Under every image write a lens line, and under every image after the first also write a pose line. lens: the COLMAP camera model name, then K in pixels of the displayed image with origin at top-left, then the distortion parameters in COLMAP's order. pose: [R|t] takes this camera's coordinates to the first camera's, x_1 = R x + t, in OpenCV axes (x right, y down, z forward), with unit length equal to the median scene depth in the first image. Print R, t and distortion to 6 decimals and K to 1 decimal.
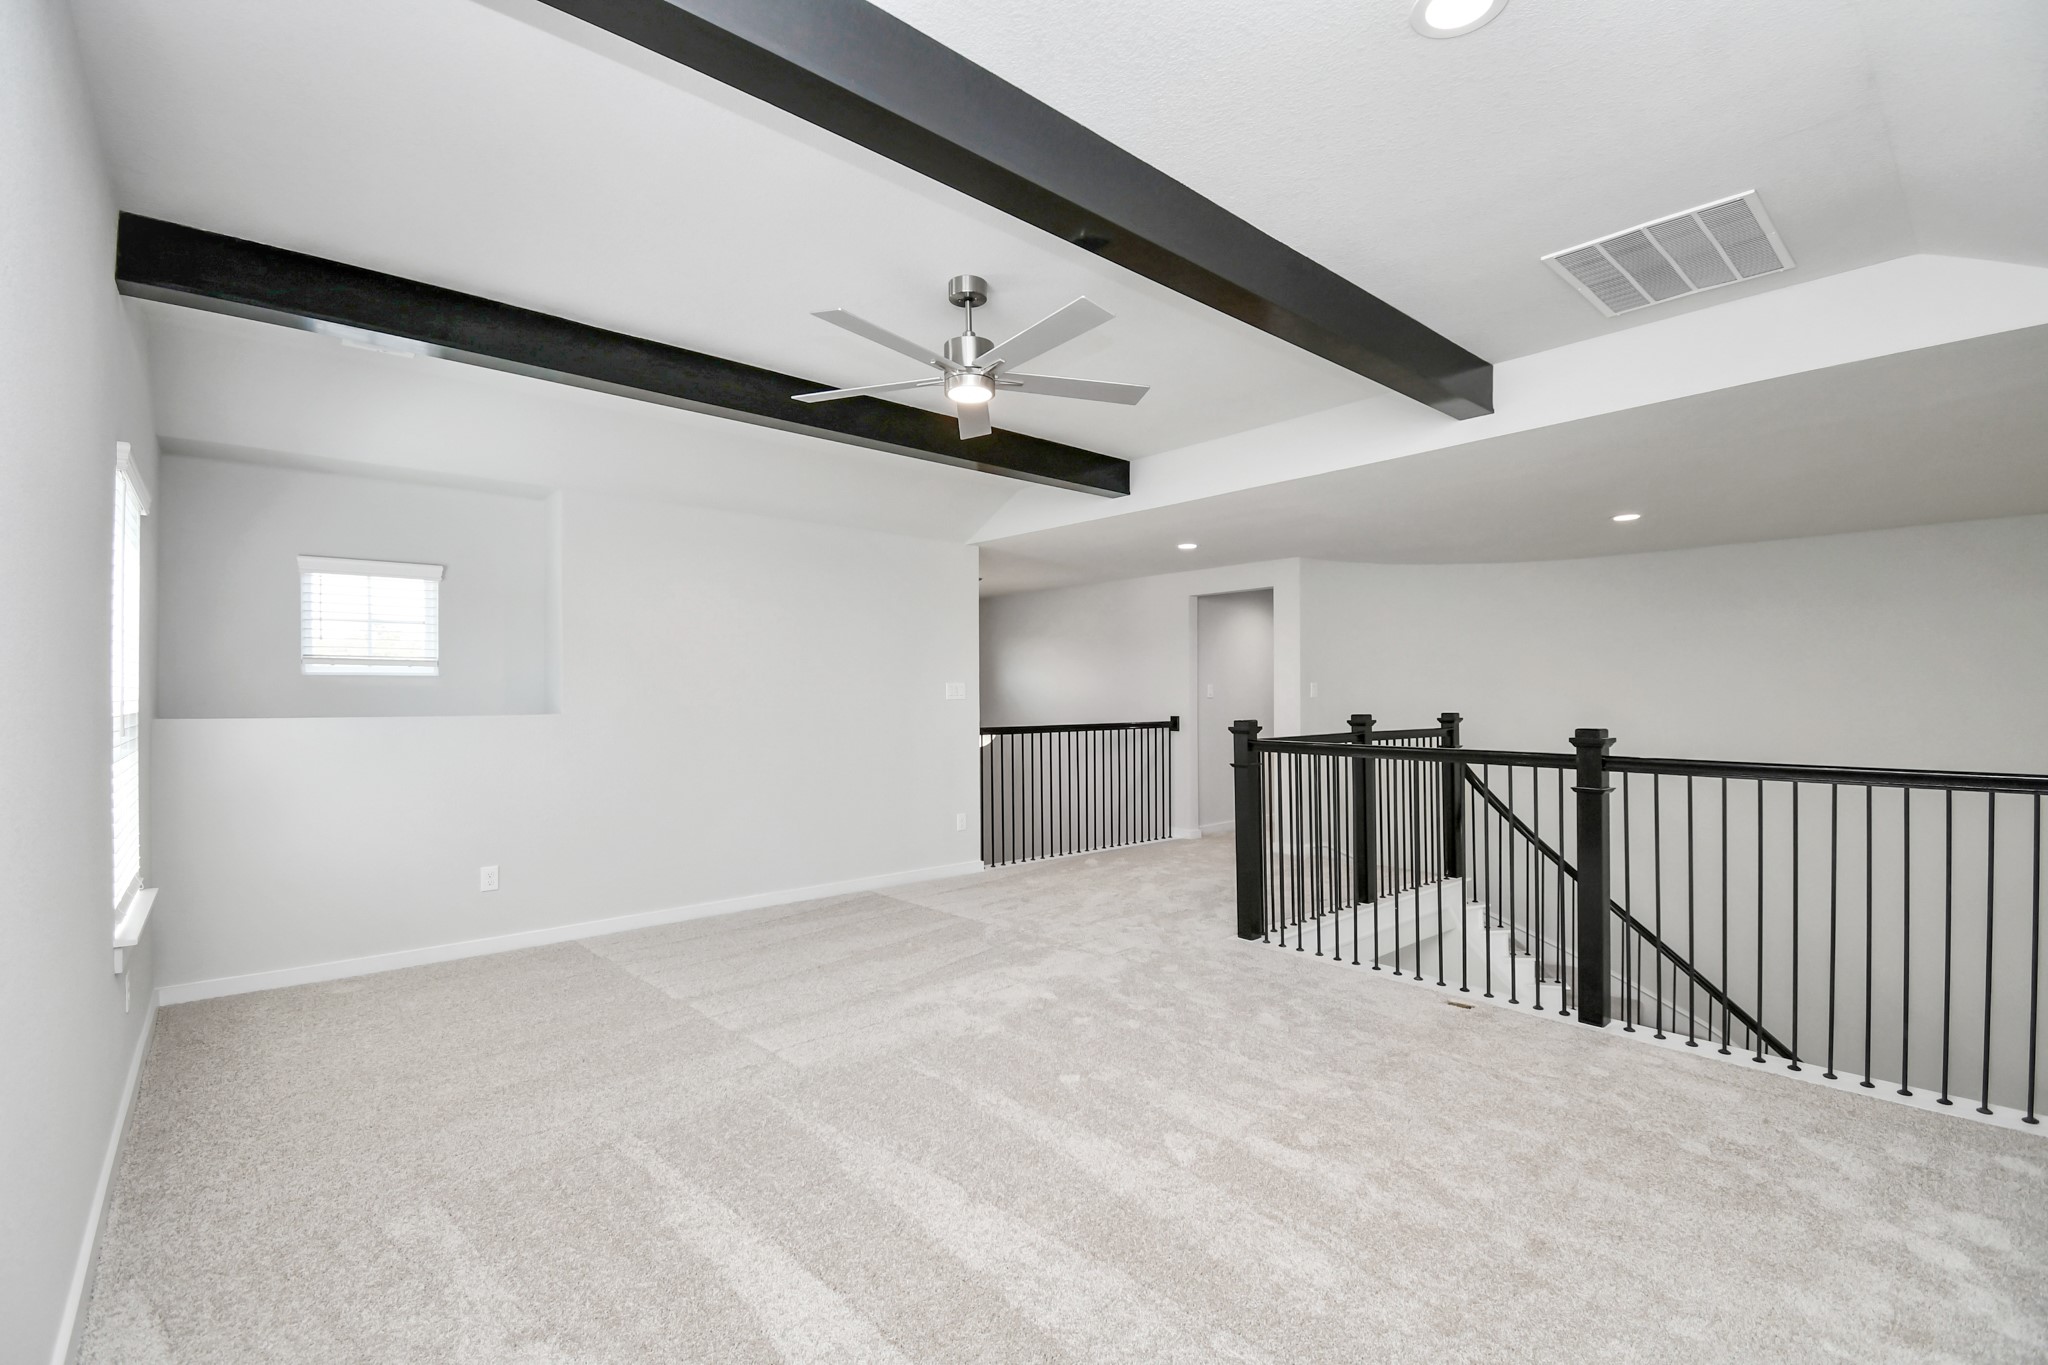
lens RADIAL K [[897.9, 0, 1015.1], [0, 897.9, 689.0], [0, 0, 1]] dist [0.022083, -0.026224]
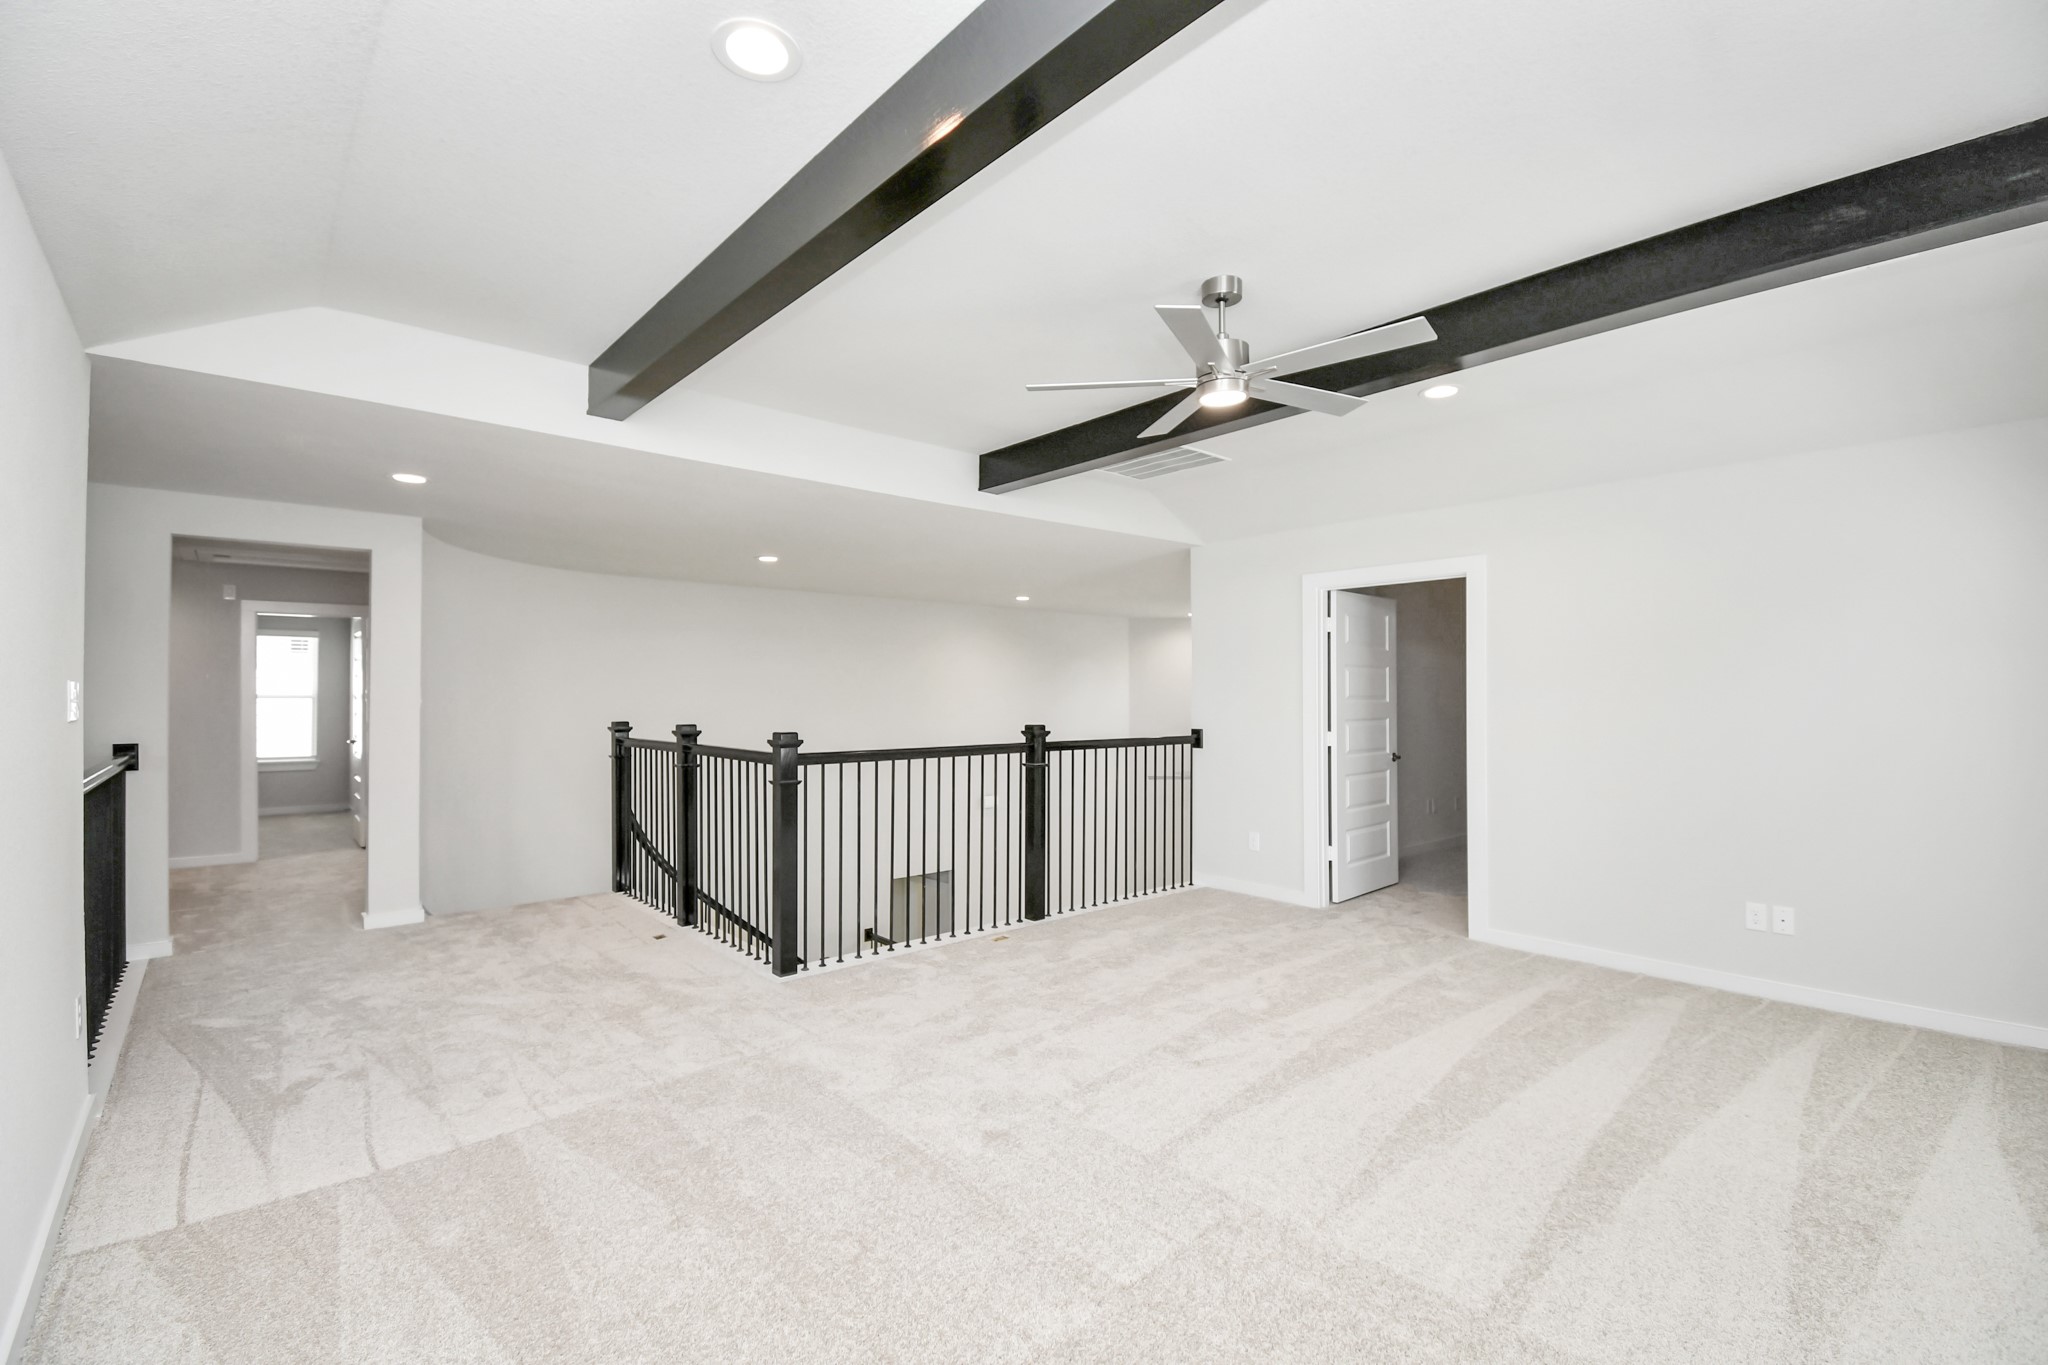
lens RADIAL K [[897.9, 0, 1015.1], [0, 897.9, 689.0], [0, 0, 1]] dist [0.022083, -0.026224]
pose [[0.006824, 0.012968, 0.999893, -0.649792], [-0.001557, 0.999915, -0.012957, 0.003058], [-0.999976, -0.001469, 0.006844, 0.779184]]
